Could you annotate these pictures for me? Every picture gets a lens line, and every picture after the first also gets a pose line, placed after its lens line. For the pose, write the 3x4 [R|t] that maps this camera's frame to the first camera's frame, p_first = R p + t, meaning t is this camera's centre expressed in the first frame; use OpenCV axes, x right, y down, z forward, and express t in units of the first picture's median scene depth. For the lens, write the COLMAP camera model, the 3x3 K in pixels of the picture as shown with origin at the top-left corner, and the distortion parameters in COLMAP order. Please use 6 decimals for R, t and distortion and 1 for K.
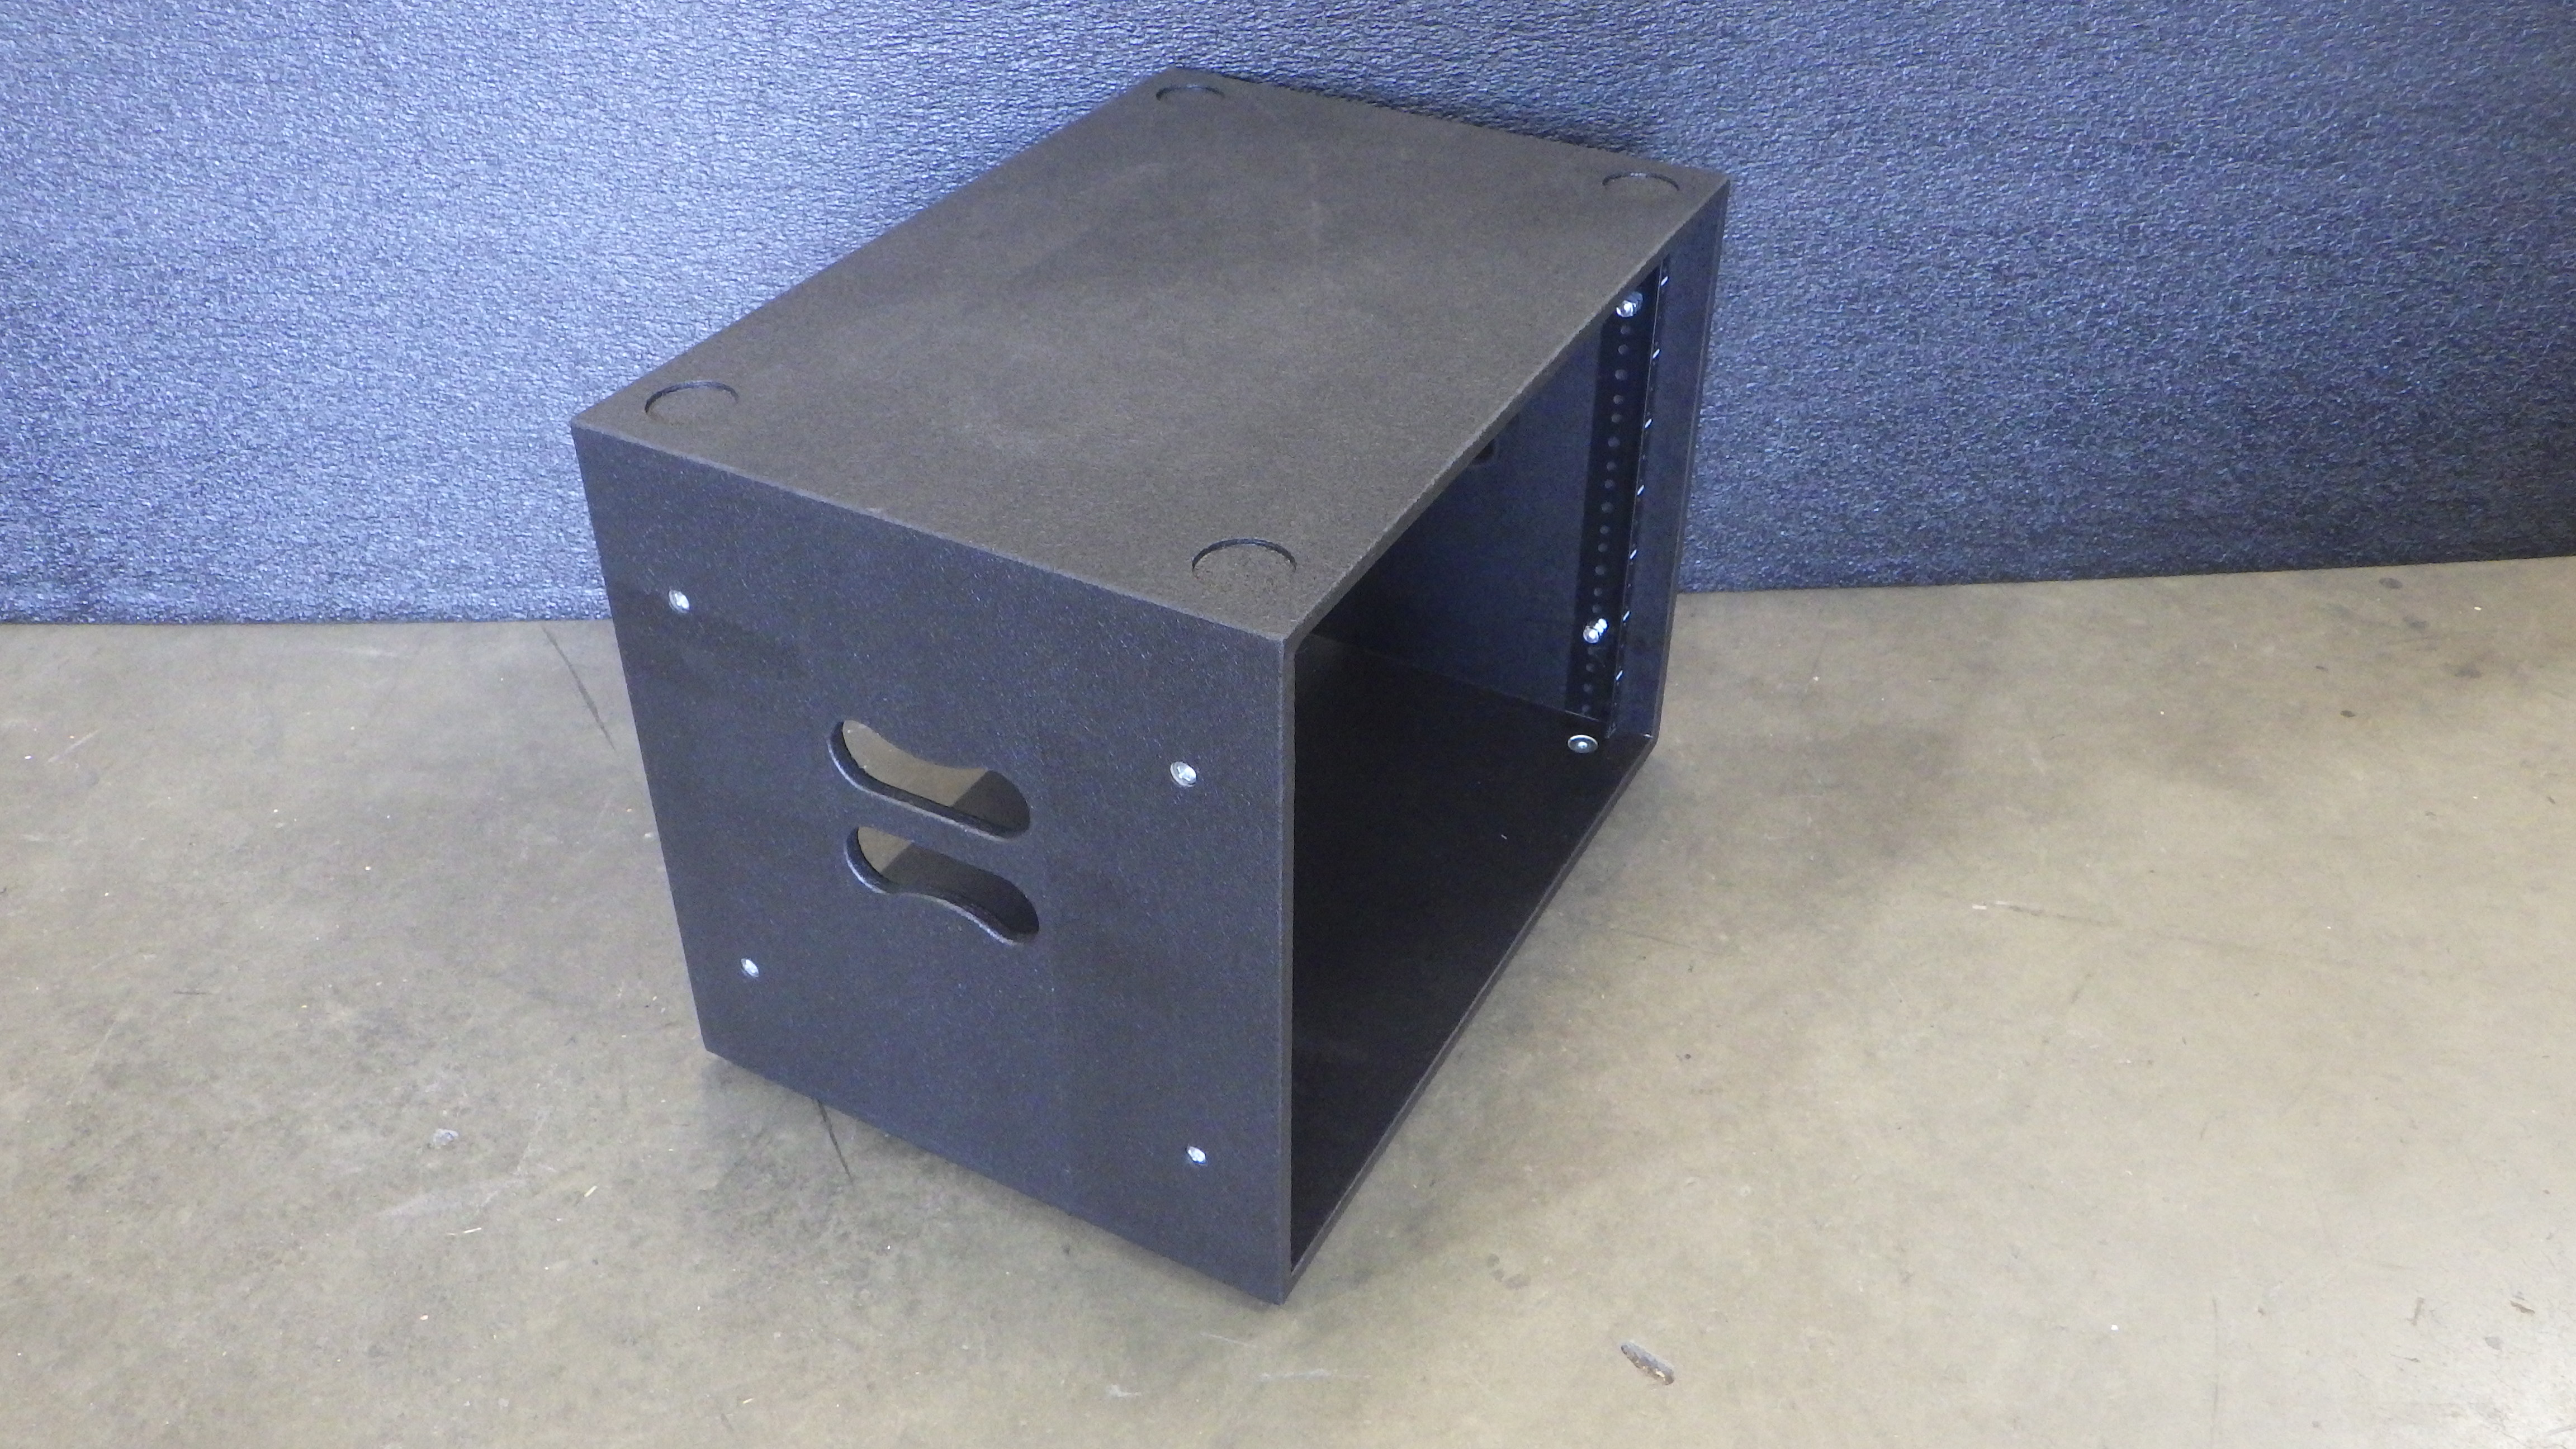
lens RADIAL K [[2167.2, 0, 1292.2], [0, 2167.2, 689.6], [0, 0, 1]] dist [-0.002608, 0.004989]
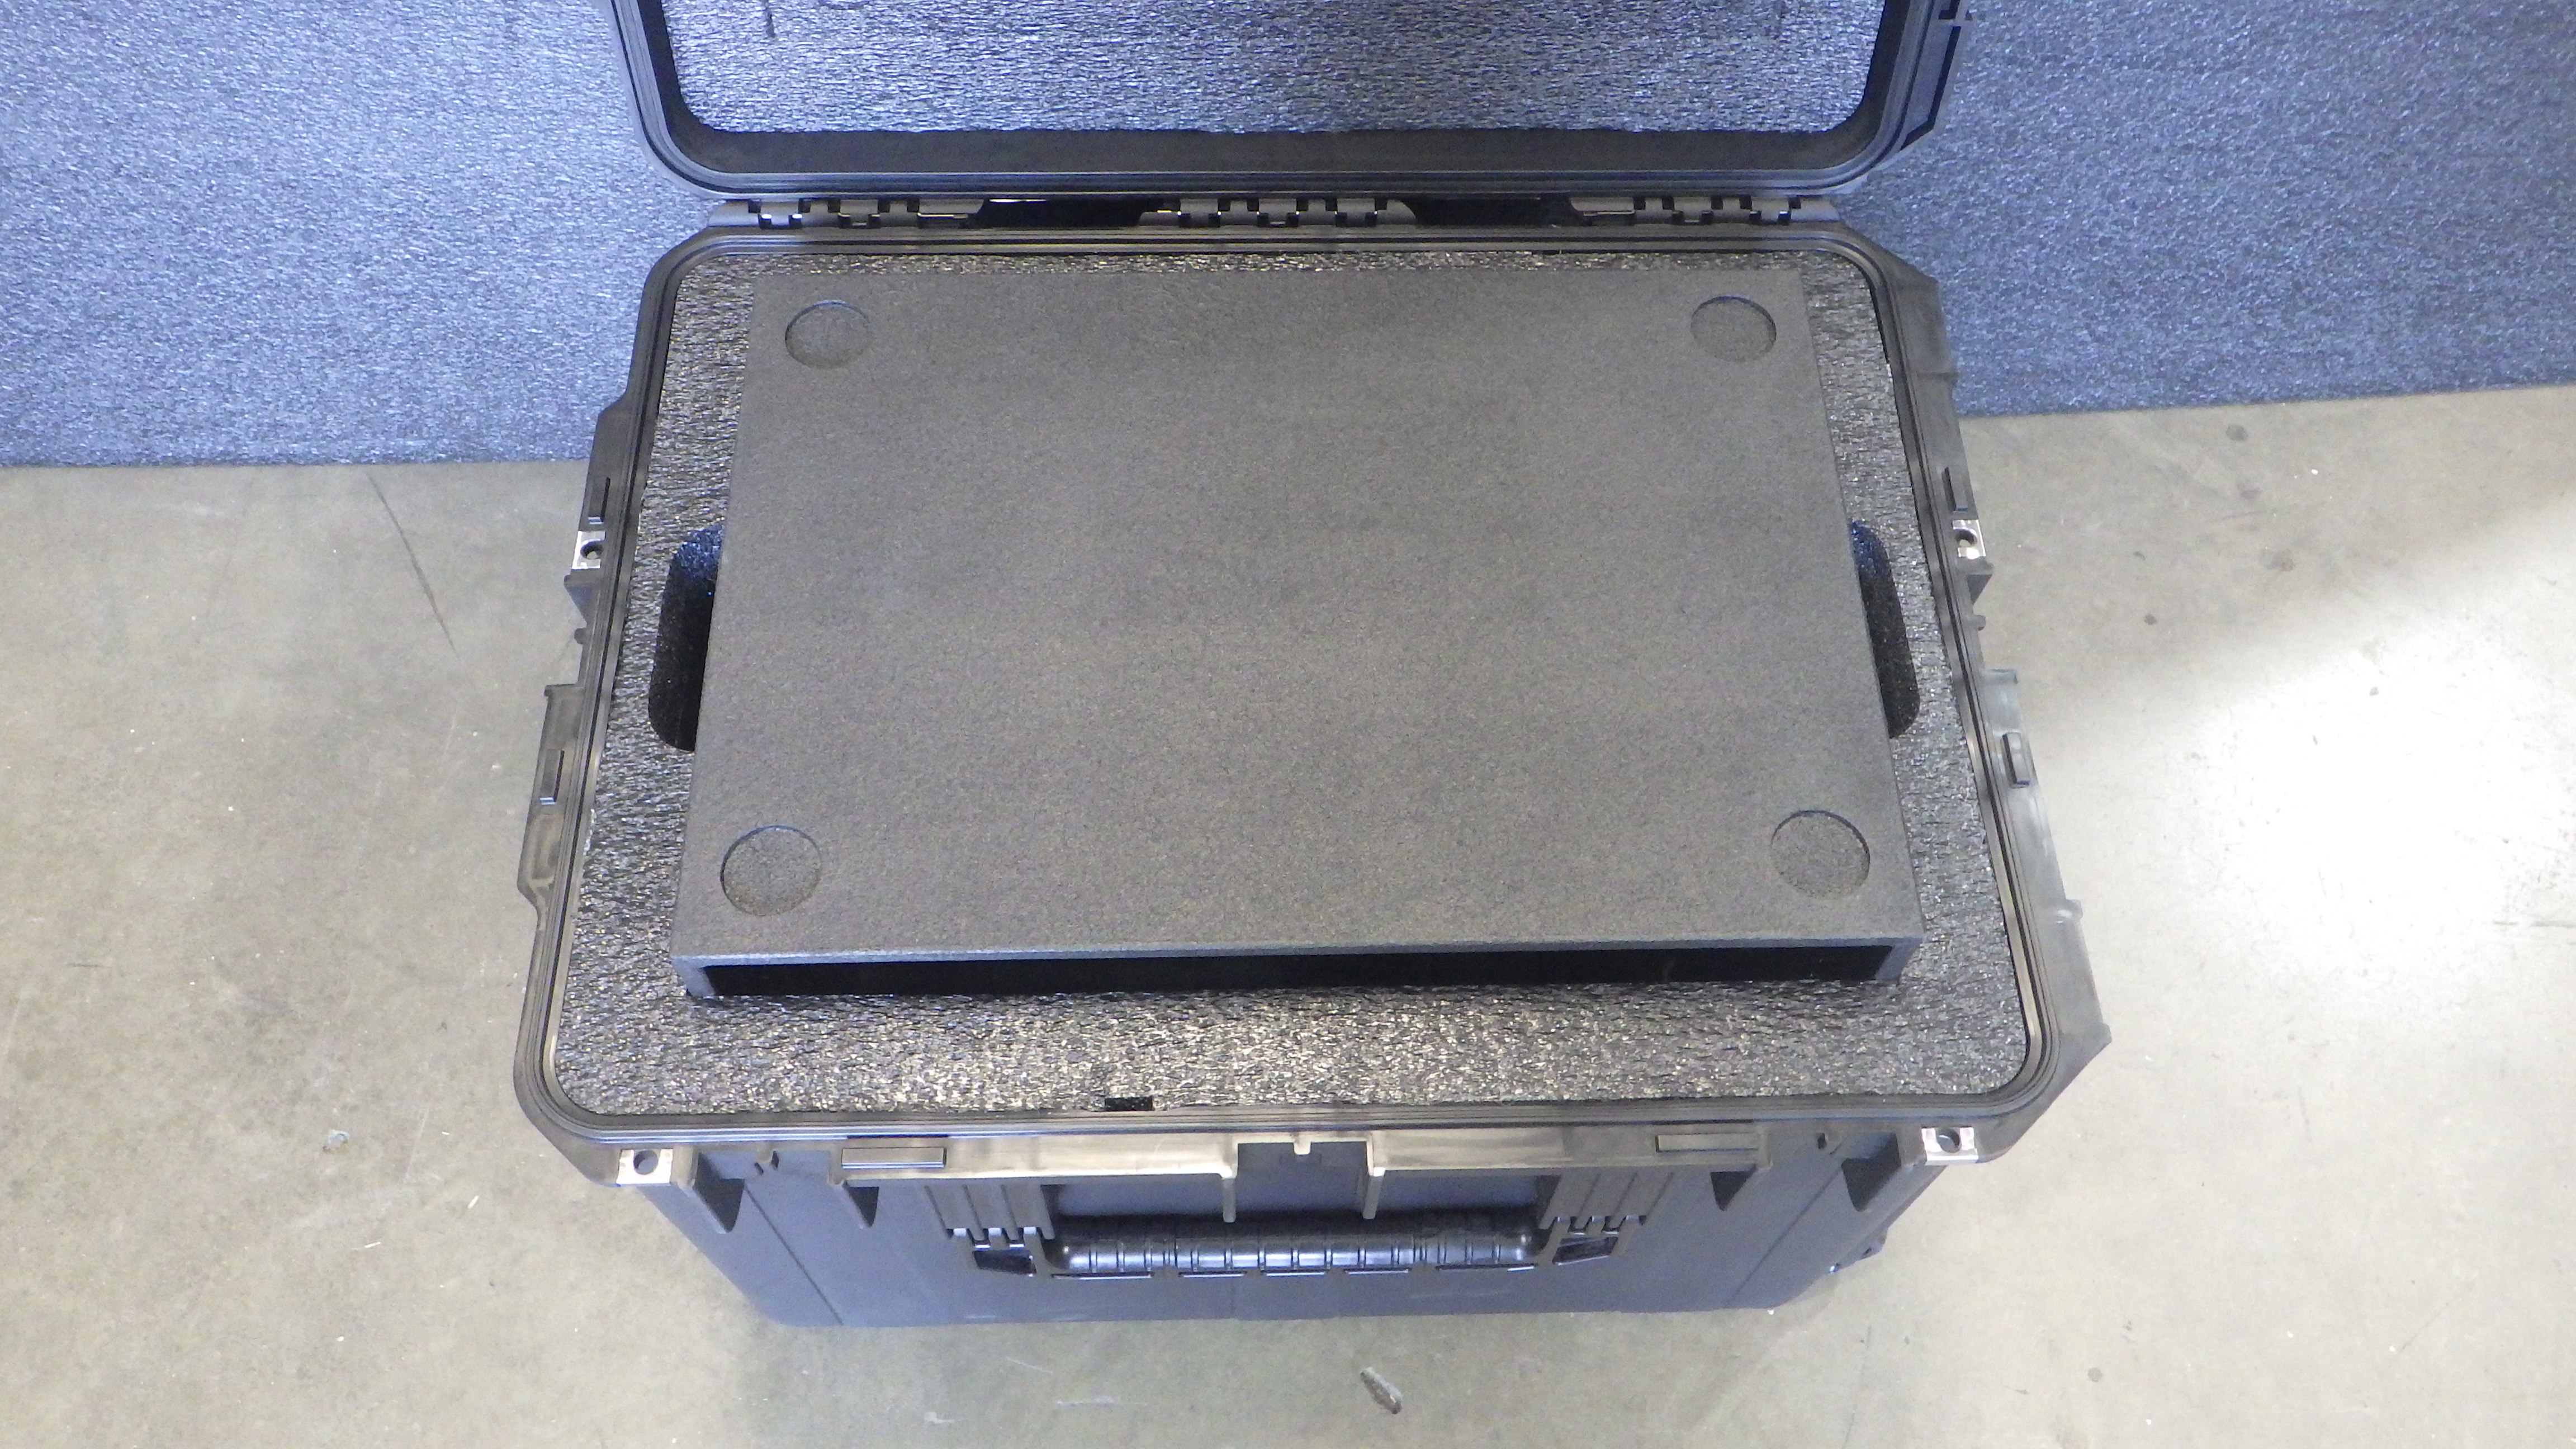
lens RADIAL K [[2167.2, 0, 1291.9], [0, 2167.2, 711.1], [0, 0, 1]] dist [-0.002608, 0.004989]
pose [[0.999863, 0.008855, 0.013974, 0.074479], [-0.013831, 0.910872, 0.412458, -0.405857], [-0.009076, -0.412595, 0.910869, 0.056431]]
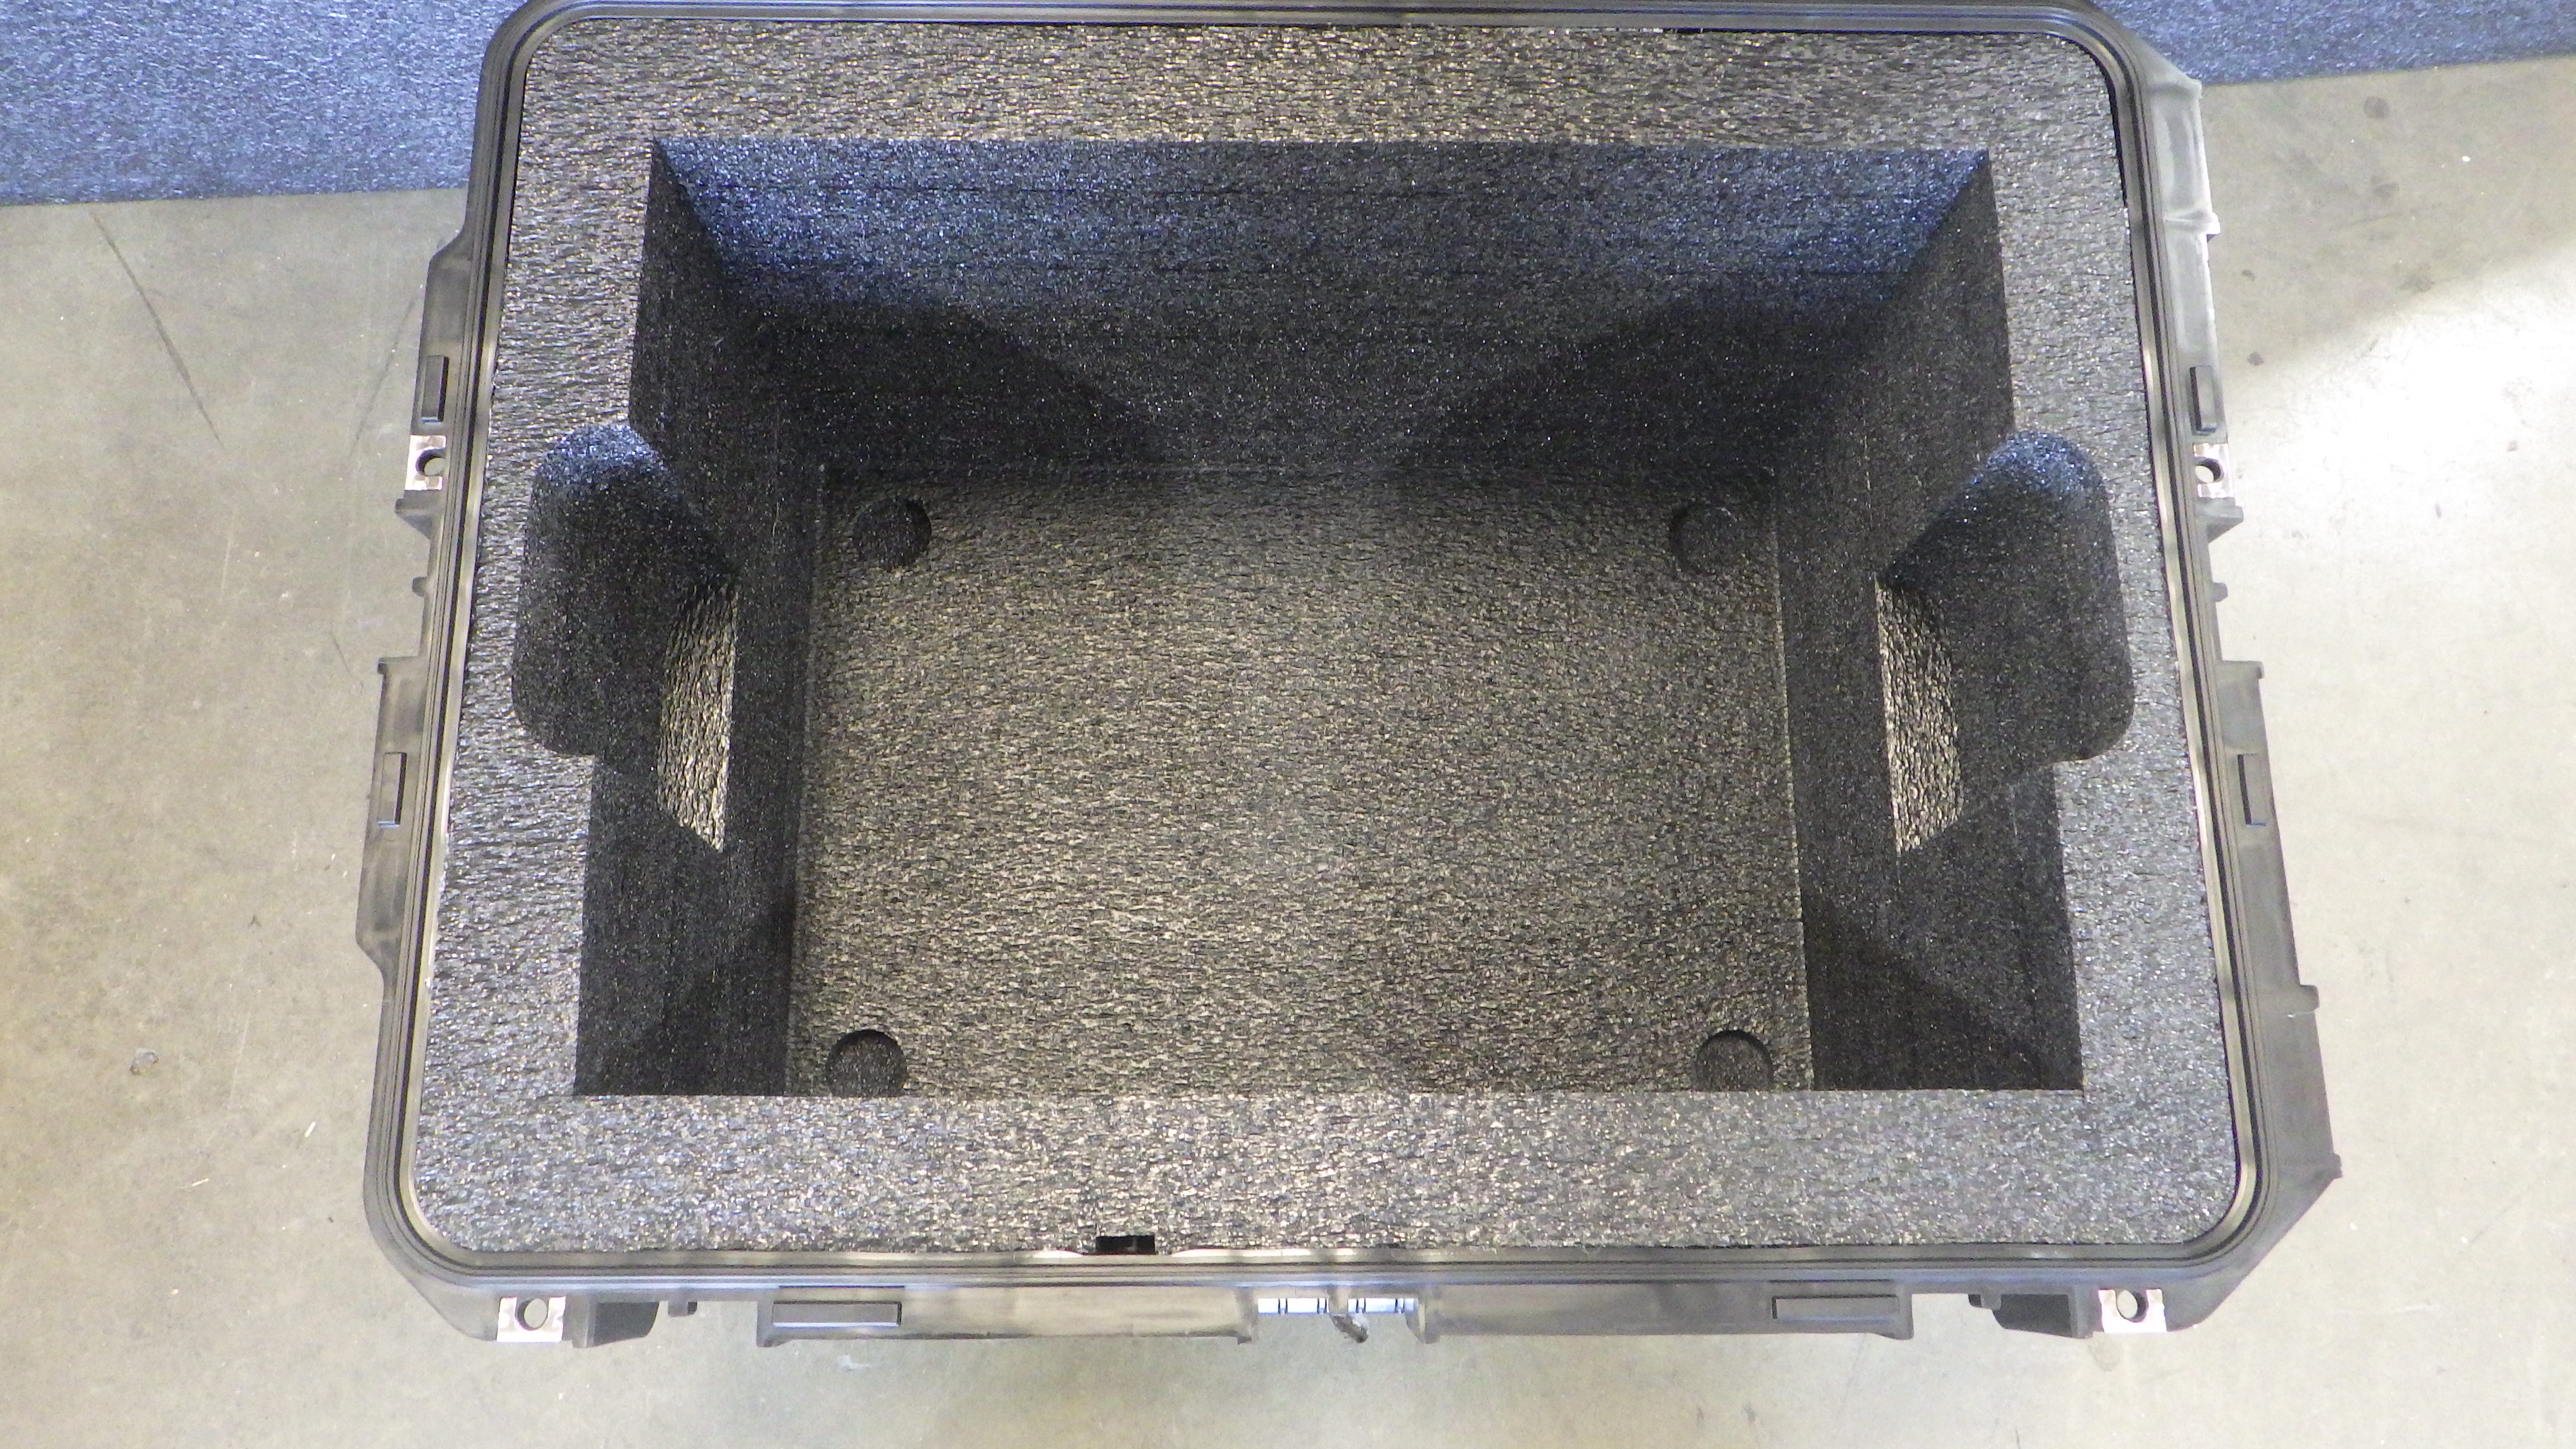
lens RADIAL K [[2167.2, 0, 1287.0], [0, 2167.2, 755.3], [0, 0, 1]] dist [-0.002608, 0.004989]
pose [[0.999532, -0.015376, 0.026462, 0.087158], [-0.005009, 0.770794, 0.637065, -0.458375], [-0.030192, -0.636899, 0.770356, 0.277372]]
